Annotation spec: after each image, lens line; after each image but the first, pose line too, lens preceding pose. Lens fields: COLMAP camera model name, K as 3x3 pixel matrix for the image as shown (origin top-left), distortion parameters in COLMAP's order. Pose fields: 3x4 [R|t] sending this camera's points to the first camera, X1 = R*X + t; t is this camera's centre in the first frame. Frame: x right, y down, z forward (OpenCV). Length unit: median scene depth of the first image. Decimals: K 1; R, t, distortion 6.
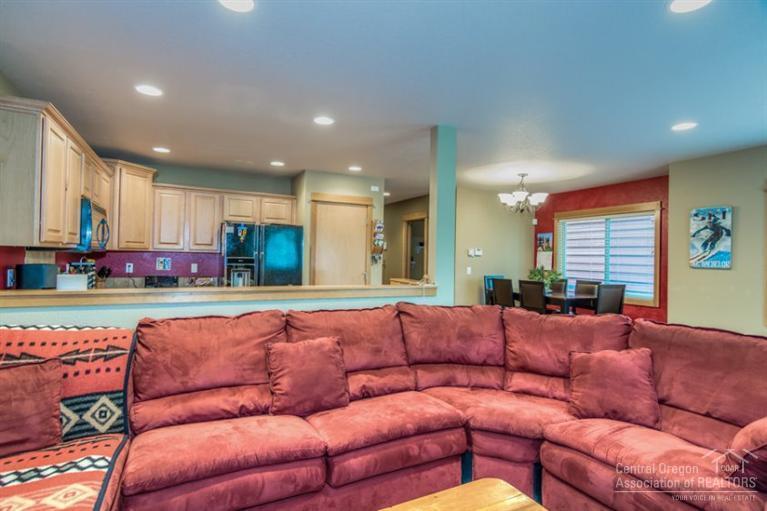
lens RADIAL K [[403.0, 0, 383.5], [0, 403.0, 255.5], [0, 0, 1]] dist [0.003504, -0.000290]
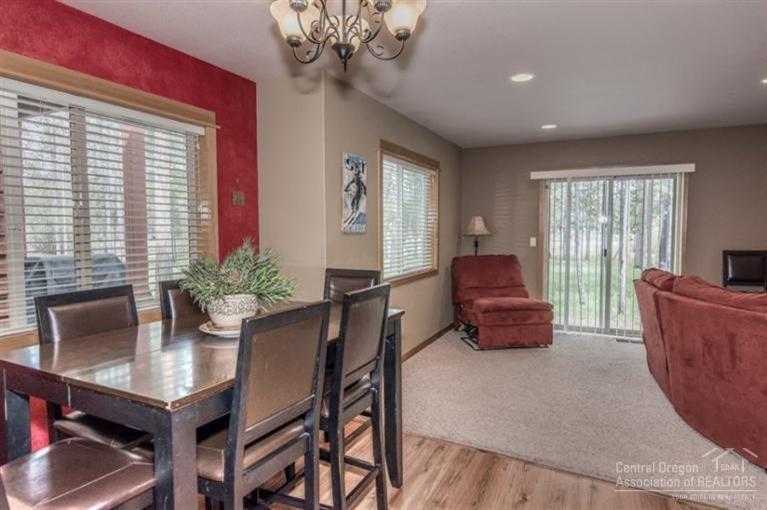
lens RADIAL K [[447.0, 0, 383.5], [0, 447.0, 255.0], [0, 0, 1]] dist [0.002142, 0.000406]
pose [[-0.612015, -0.060759, 0.788509, 0.083205], [-0.011596, 0.997627, 0.067873, 0.013024], [-0.790761, 0.032396, -0.611267, 1.429091]]
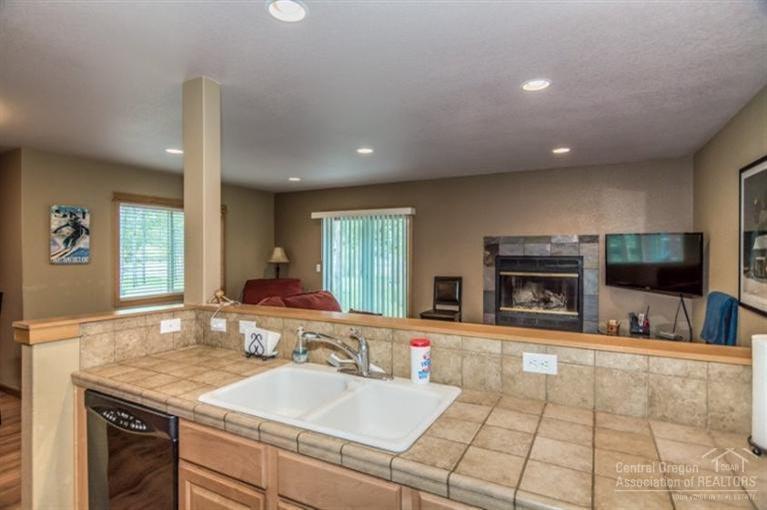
lens RADIAL K [[403.0, 0, 383.5], [0, 403.0, 255.0], [0, 0, 1]] dist [0.003504, -0.000290]
pose [[-0.595128, -0.021347, 0.803348, -0.505043], [-0.012943, 0.999772, 0.016978, -0.019084], [-0.803527, -0.000294, -0.595268, 0.932931]]
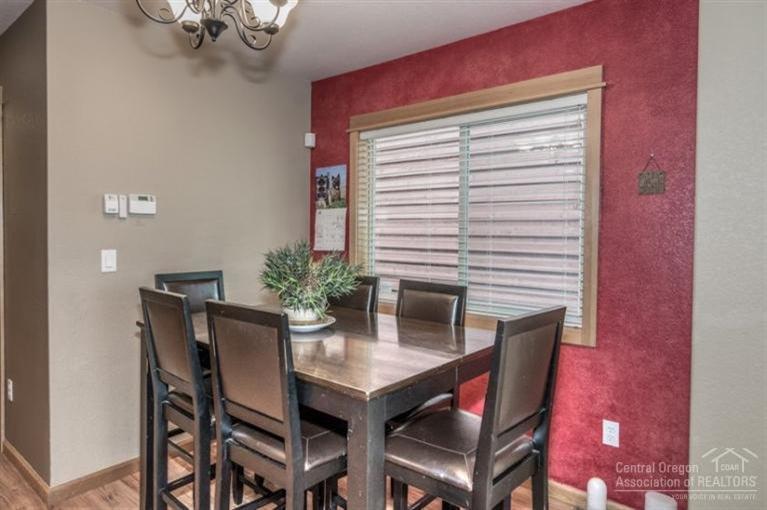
lens RADIAL K [[464.7, 0, 381.4], [0, 464.7, 236.9], [0, 0, 1]] dist [0.001873, 0.000056]
pose [[0.908708, -0.014142, 0.417192, 0.381902], [0.005373, 0.999739, 0.022186, 0.015948], [-0.417397, -0.017919, 0.908548, 0.831772]]
